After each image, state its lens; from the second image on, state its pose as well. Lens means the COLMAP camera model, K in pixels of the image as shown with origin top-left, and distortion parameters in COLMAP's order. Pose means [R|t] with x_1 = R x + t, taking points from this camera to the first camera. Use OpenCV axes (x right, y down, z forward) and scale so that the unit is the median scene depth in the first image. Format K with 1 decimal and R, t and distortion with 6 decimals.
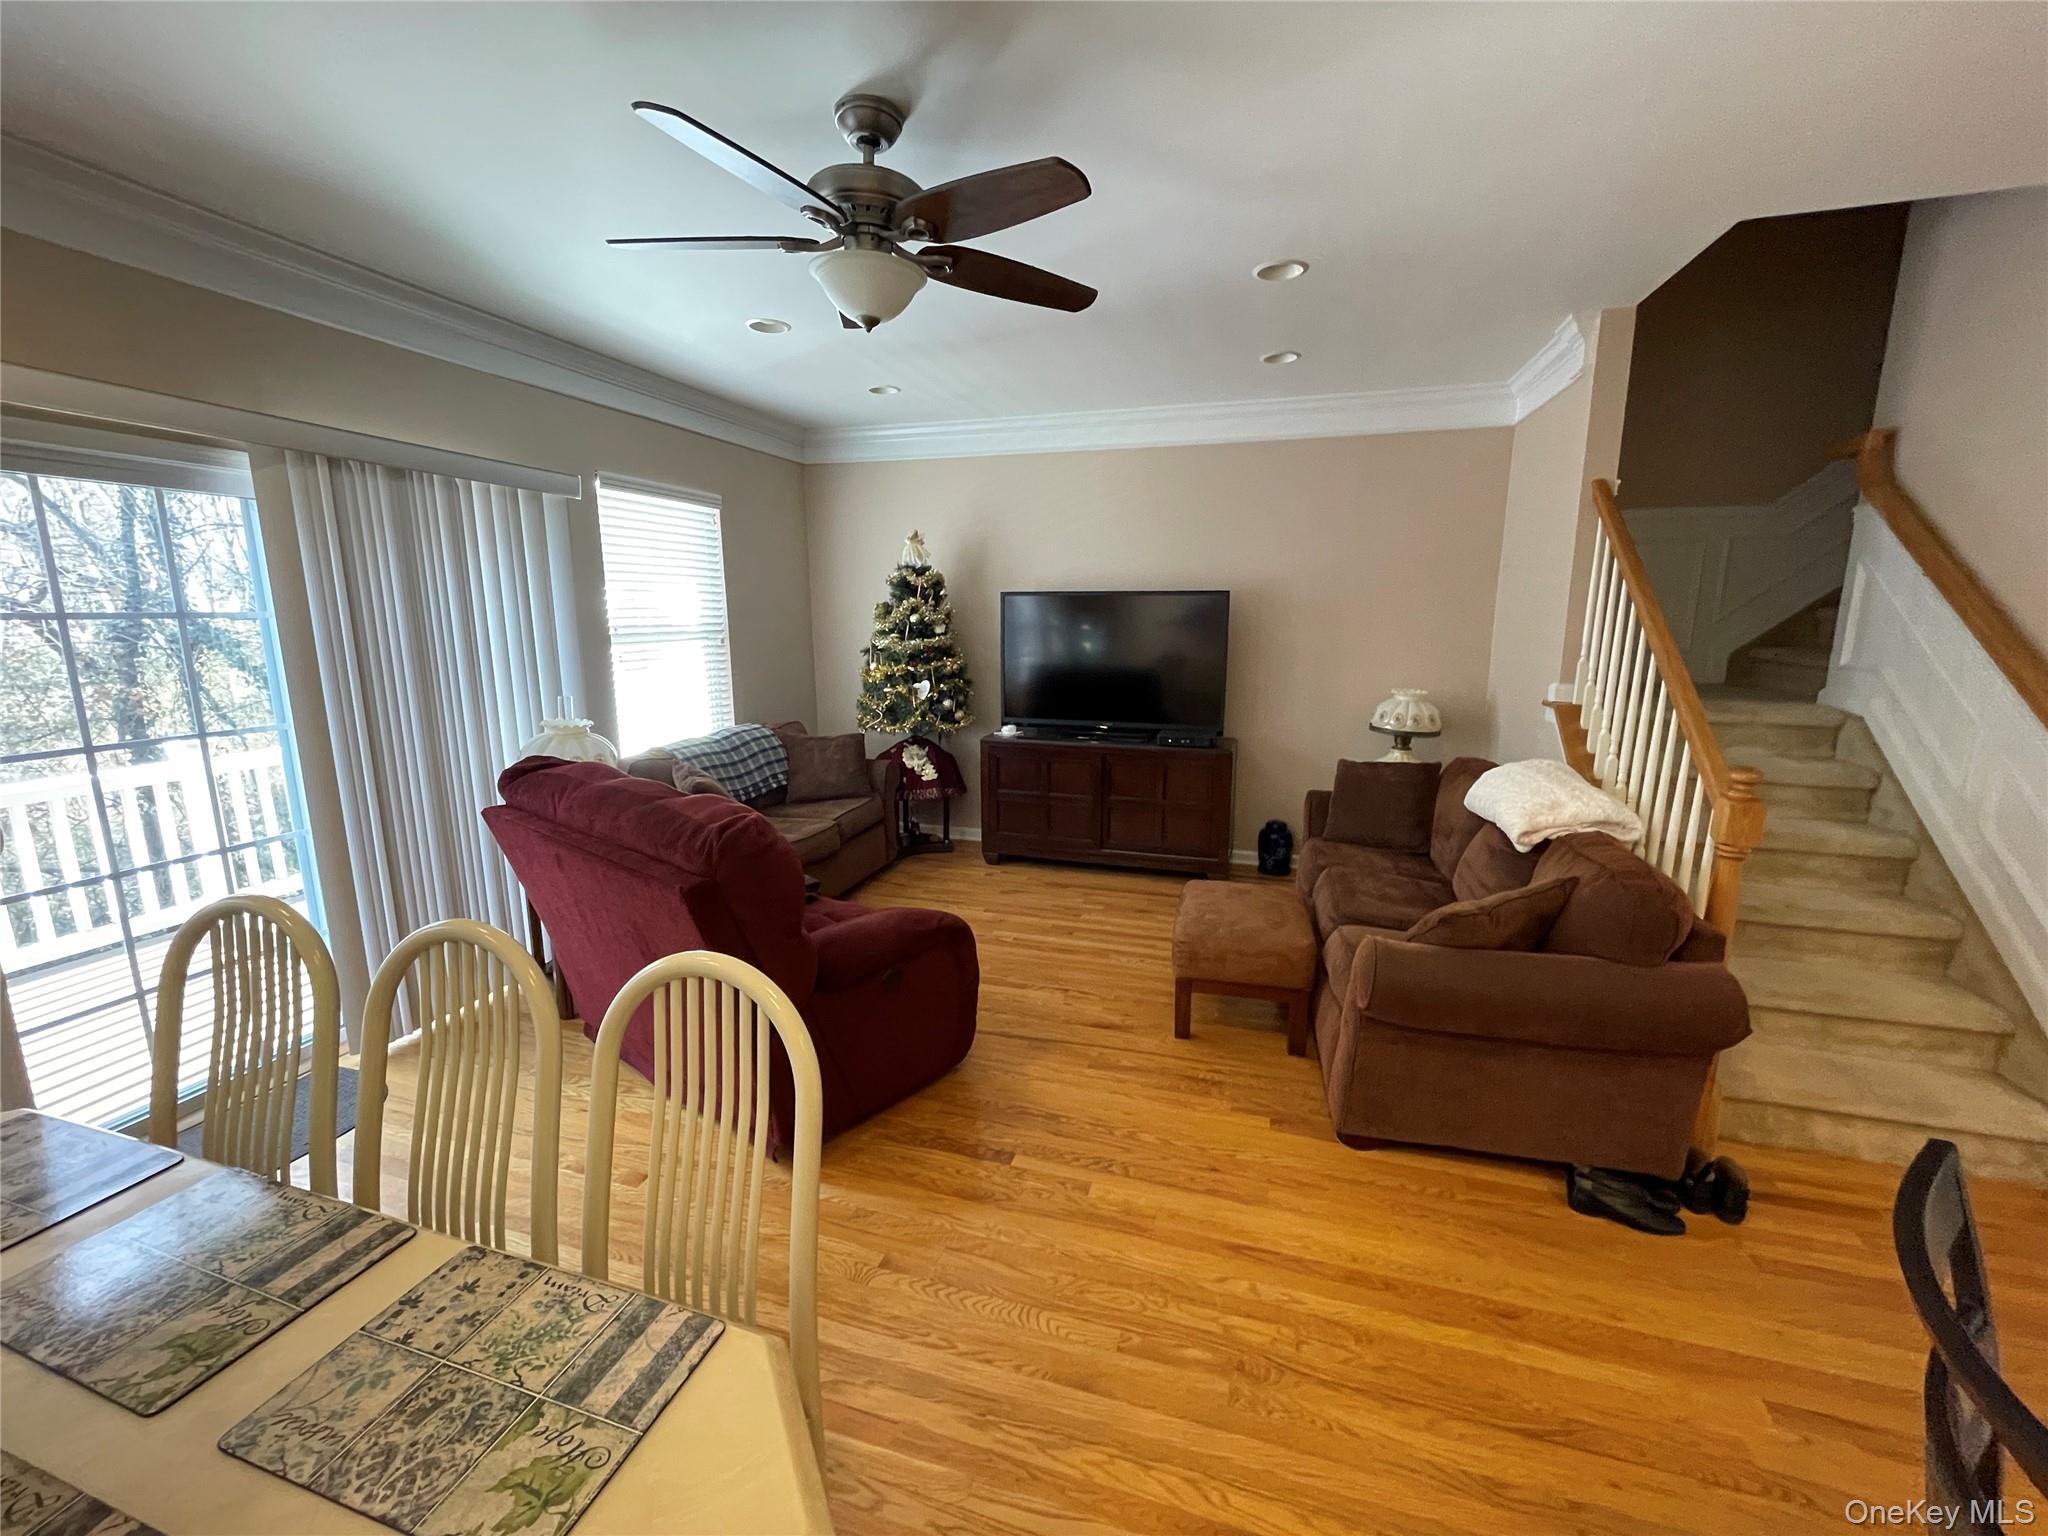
lens RADIAL K [[823.5, 0, 1021.0], [0, 823.5, 765.7], [0, 0, 1]] dist [-0.003879, -0.000244]
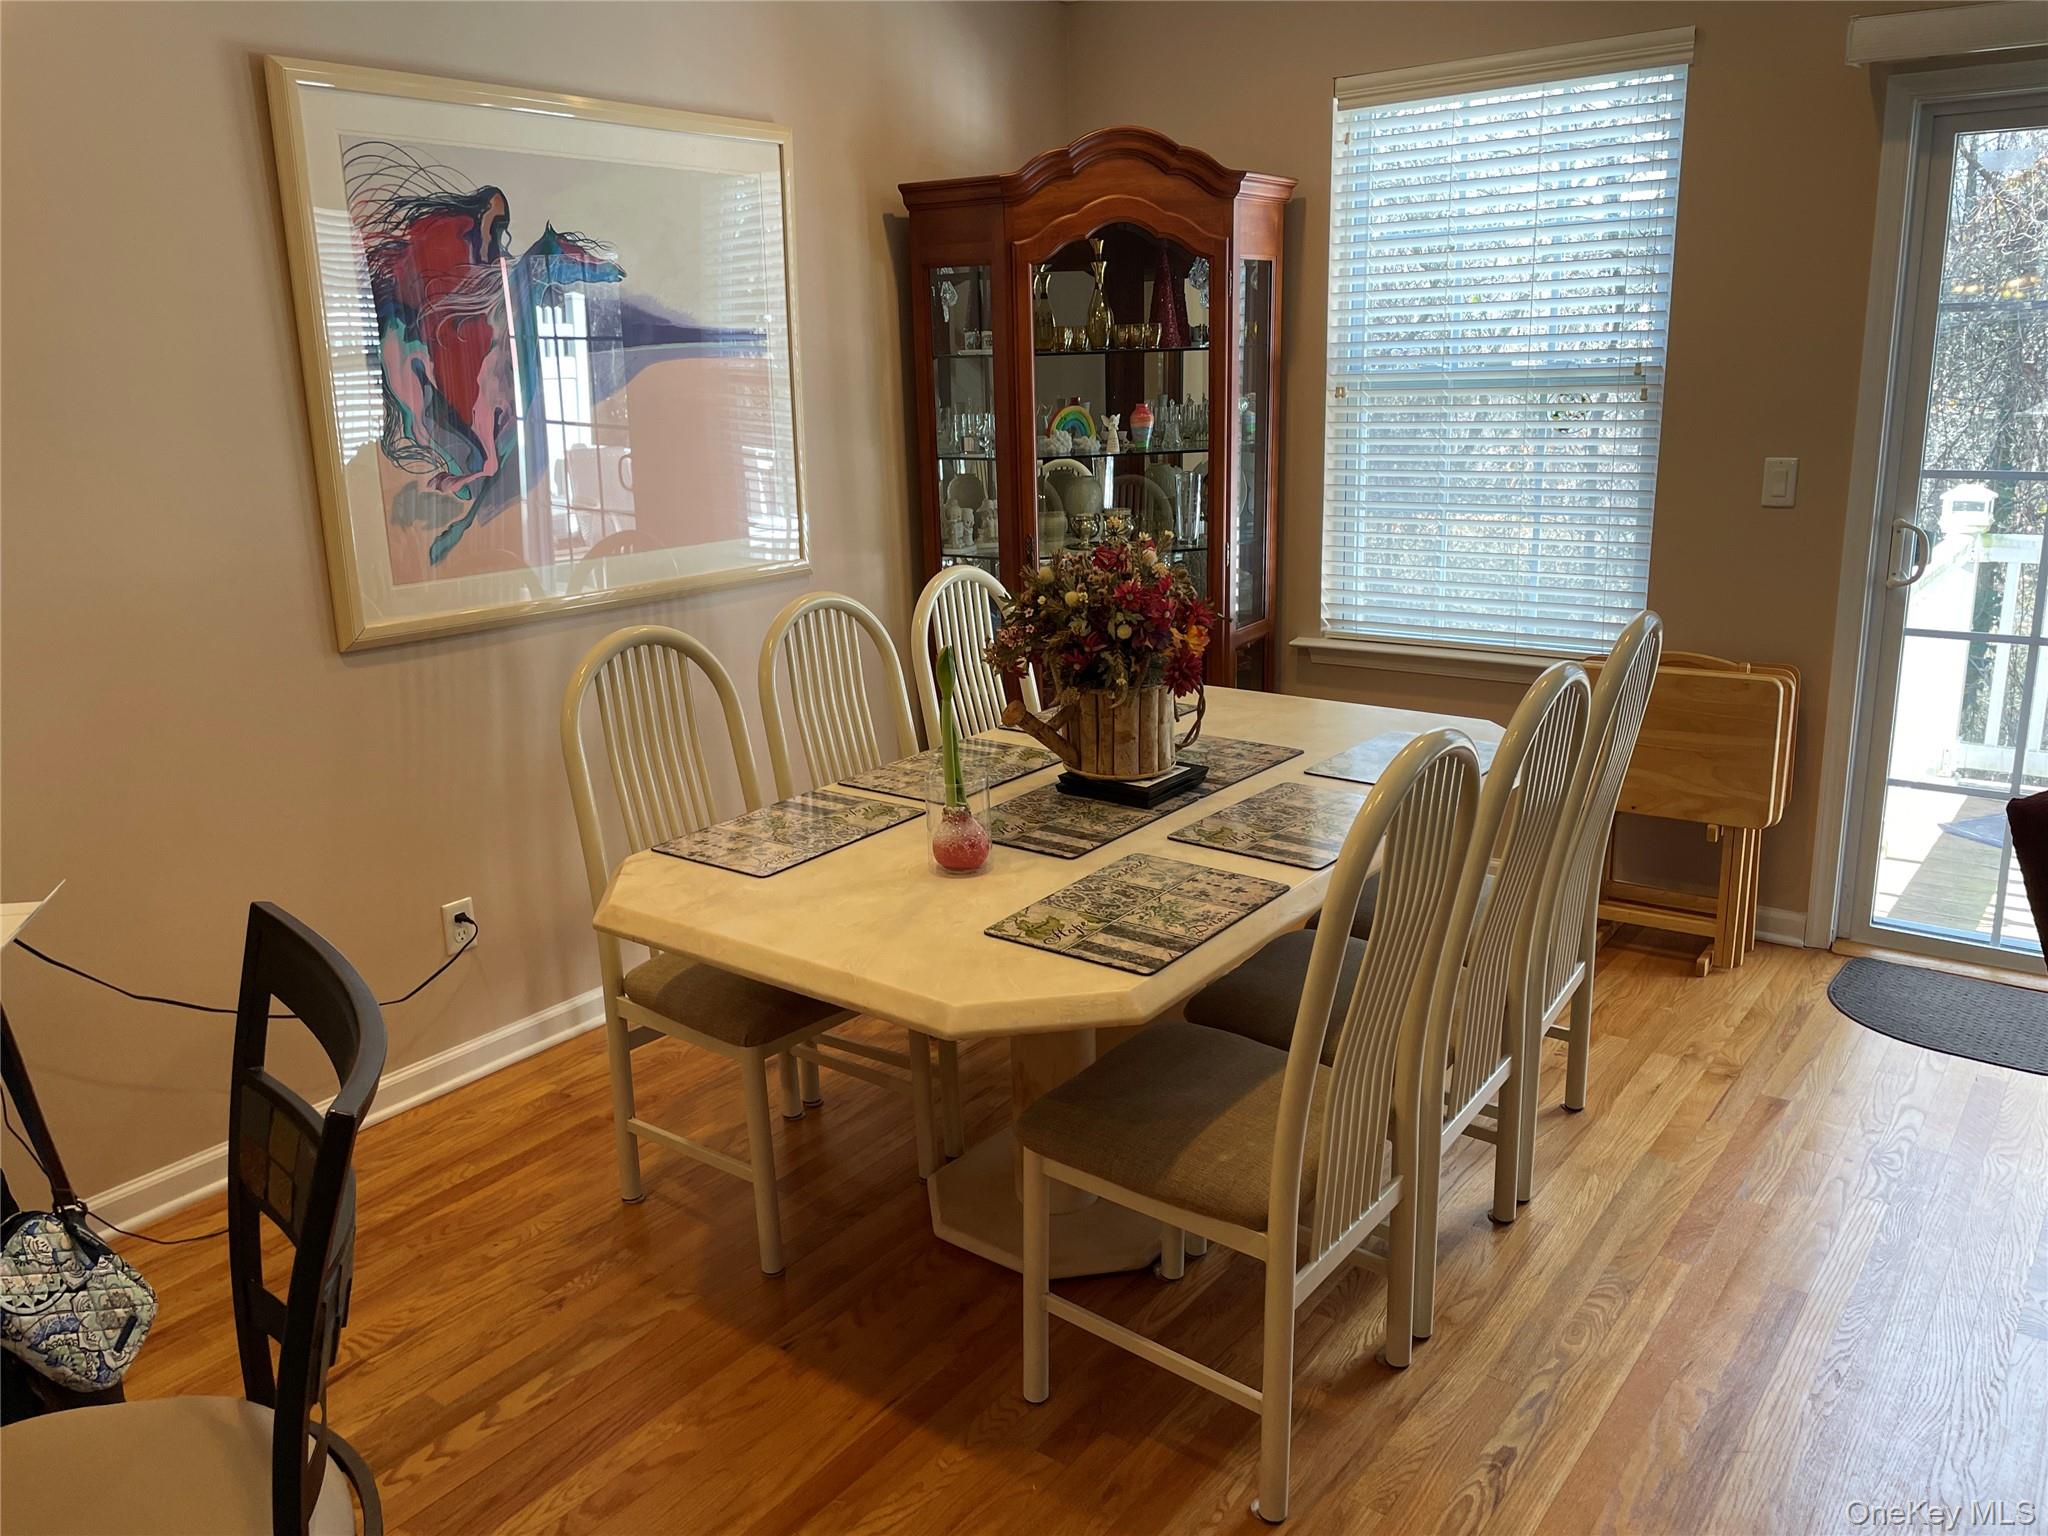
lens RADIAL K [[1531.2, 0, 1017.2], [0, 1531.2, 749.3], [0, 0, 1]] dist [0.098276, -0.126676]
pose [[-0.345435, 0.243863, -0.906204, 0.308596], [-0.143302, 0.940615, 0.307748, -0.045289], [0.927437, 0.236168, -0.289975, 0.278345]]
